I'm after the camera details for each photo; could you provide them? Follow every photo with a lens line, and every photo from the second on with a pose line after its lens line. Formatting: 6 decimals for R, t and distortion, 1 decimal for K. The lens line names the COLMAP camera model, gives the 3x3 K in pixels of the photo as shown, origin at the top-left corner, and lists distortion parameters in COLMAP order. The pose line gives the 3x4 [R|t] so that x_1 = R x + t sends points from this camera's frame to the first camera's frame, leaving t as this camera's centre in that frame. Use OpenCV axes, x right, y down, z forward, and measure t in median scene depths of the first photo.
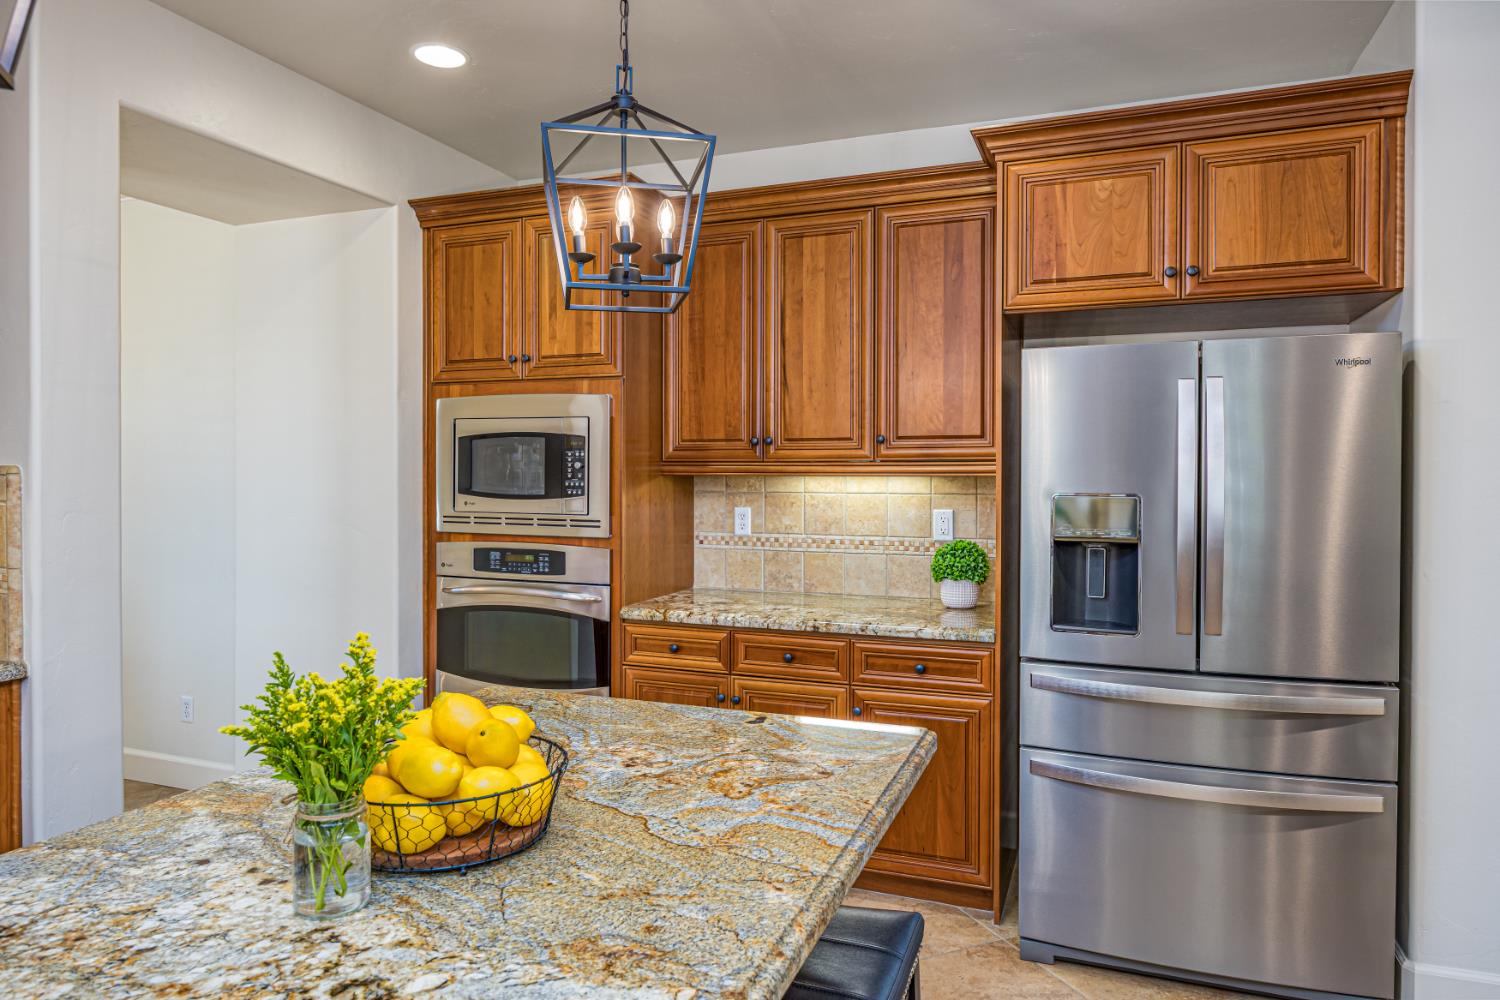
lens RADIAL K [[931.9, 0, 757.9], [0, 931.9, 492.1], [0, 0, 1]] dist [-0.013861, 0.008139]
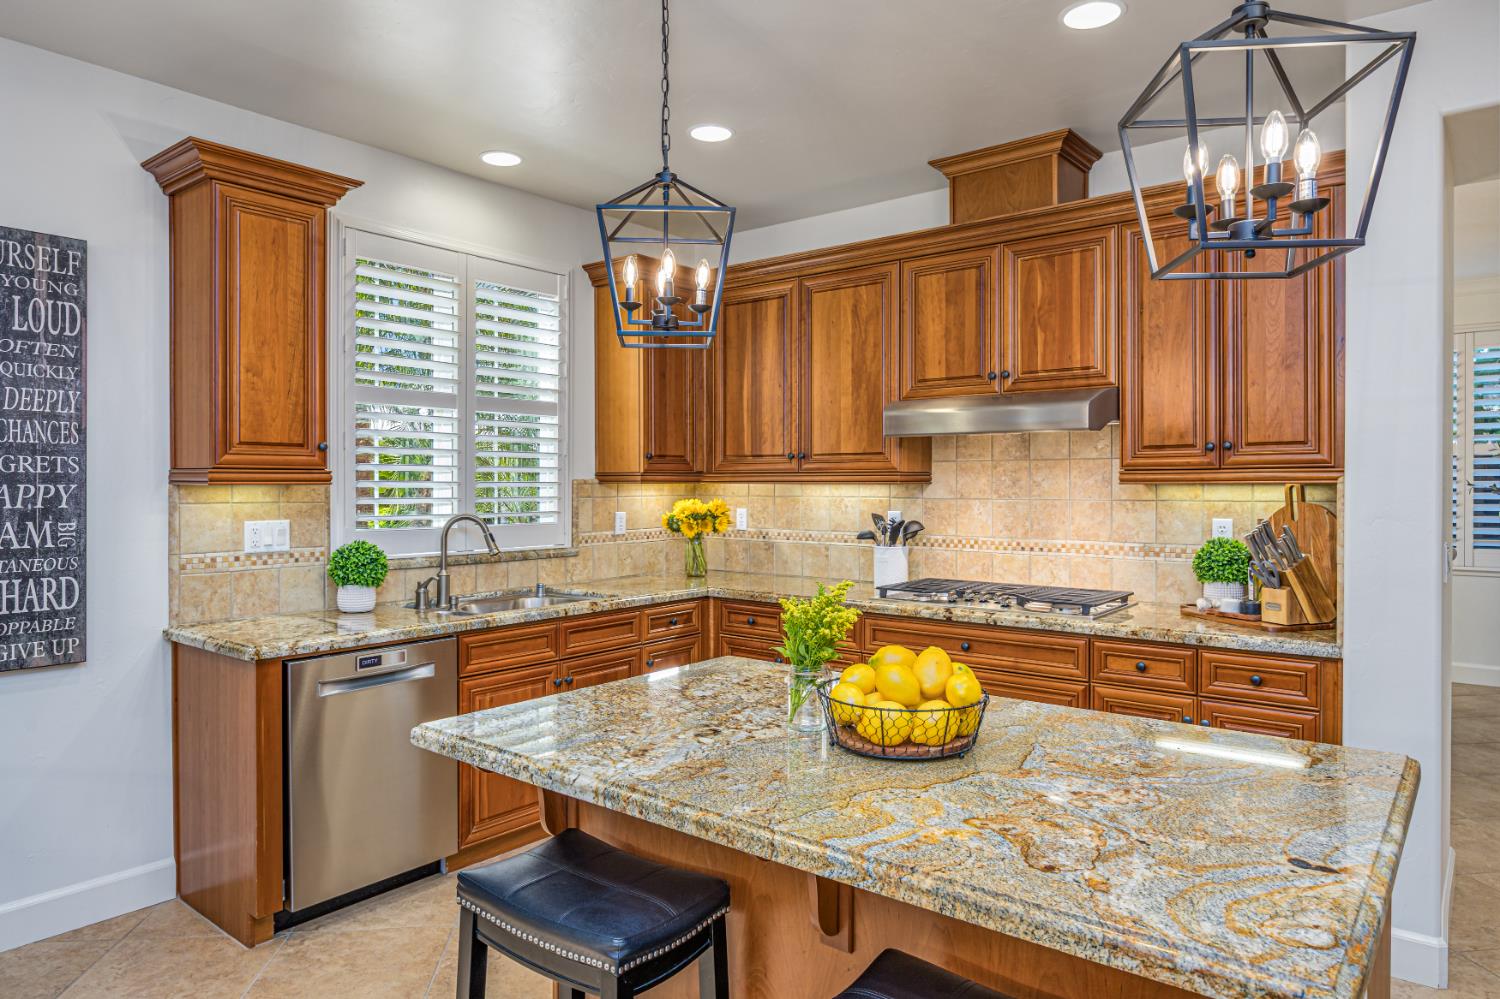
lens RADIAL K [[947.0, 0, 738.6], [0, 947.0, 491.6], [0, 0, 1]] dist [-0.018379, 0.003270]
pose [[-0.316628, 0.011158, -0.948484, 0.946627], [-0.015266, 0.999741, 0.016857, -0.031421], [0.948427, 0.019817, -0.316376, 1.026429]]
